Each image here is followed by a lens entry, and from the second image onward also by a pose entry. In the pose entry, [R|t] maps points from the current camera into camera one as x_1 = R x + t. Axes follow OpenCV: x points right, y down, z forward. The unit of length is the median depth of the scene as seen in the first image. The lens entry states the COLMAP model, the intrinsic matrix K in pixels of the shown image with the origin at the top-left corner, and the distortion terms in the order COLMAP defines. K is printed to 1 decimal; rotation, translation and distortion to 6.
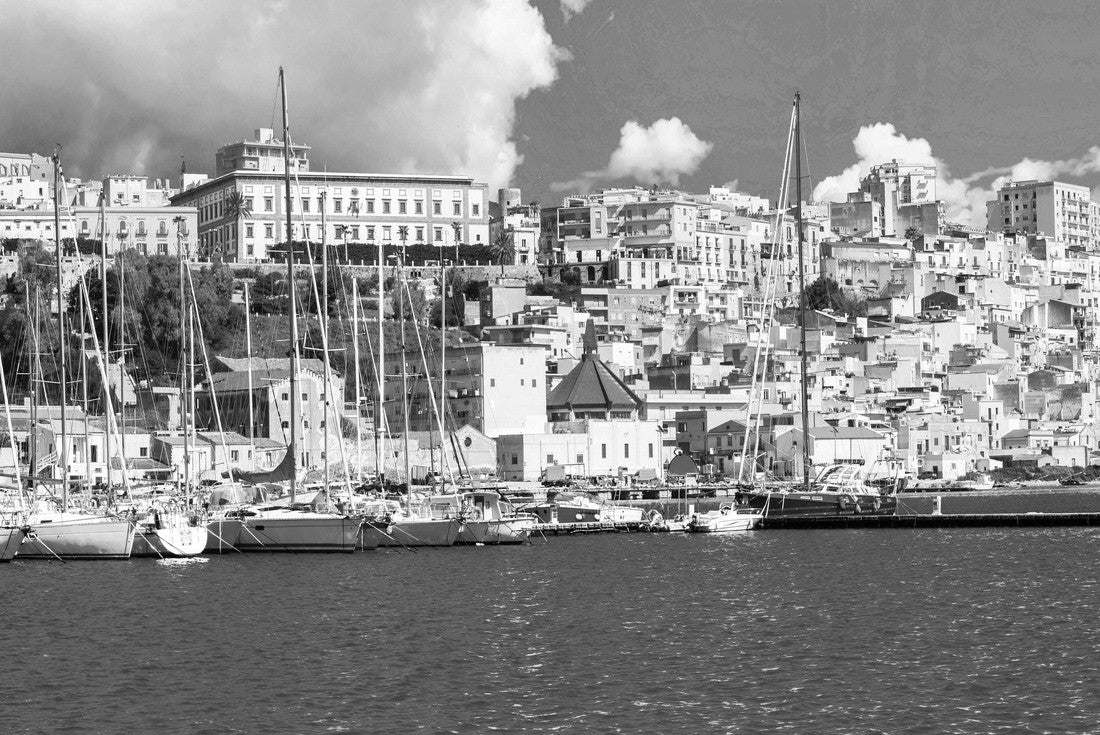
lens RADIAL K [[4756.2, 0, 550.1], [0, 4756.2, 367.6], [0, 0, 1]] dist [0.391807, 0.000000]
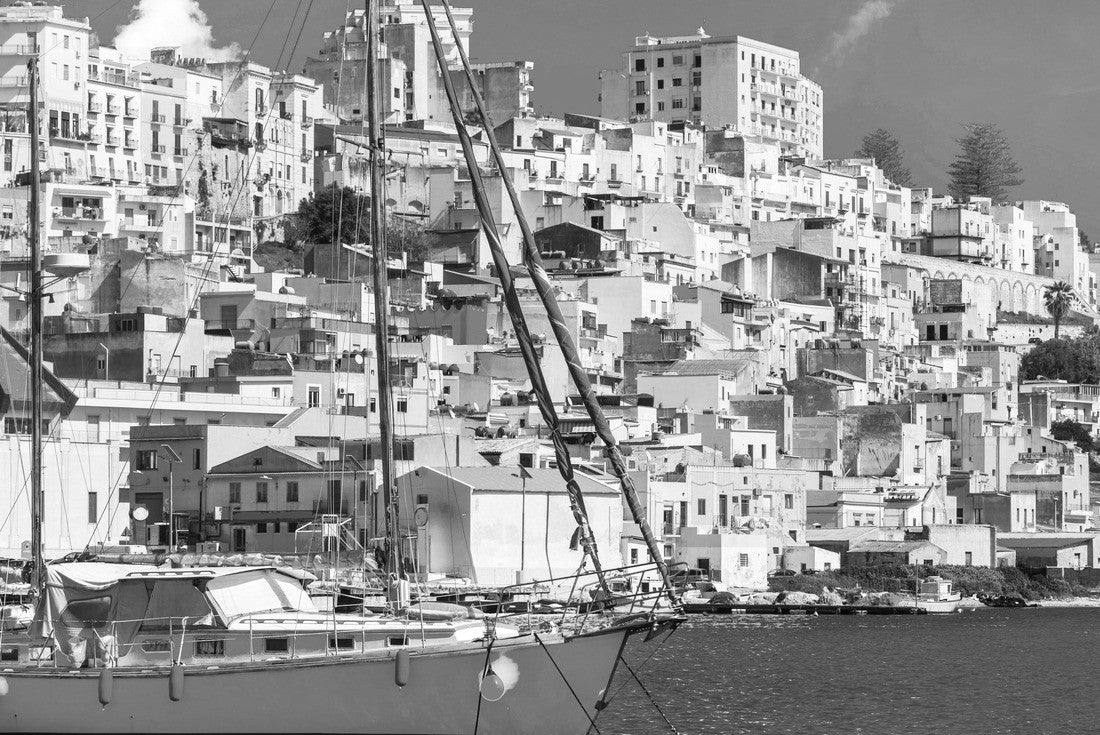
lens RADIAL K [[4756.2, 0, 549.8], [0, 4756.2, 368.3], [0, 0, 1]] dist [0.391807, 0.000000]
pose [[0.969070, 0.039420, 0.243616, -0.043937], [-0.032975, 0.998991, -0.030479, 0.015329], [-0.244572, 0.021503, 0.969393, 0.505463]]
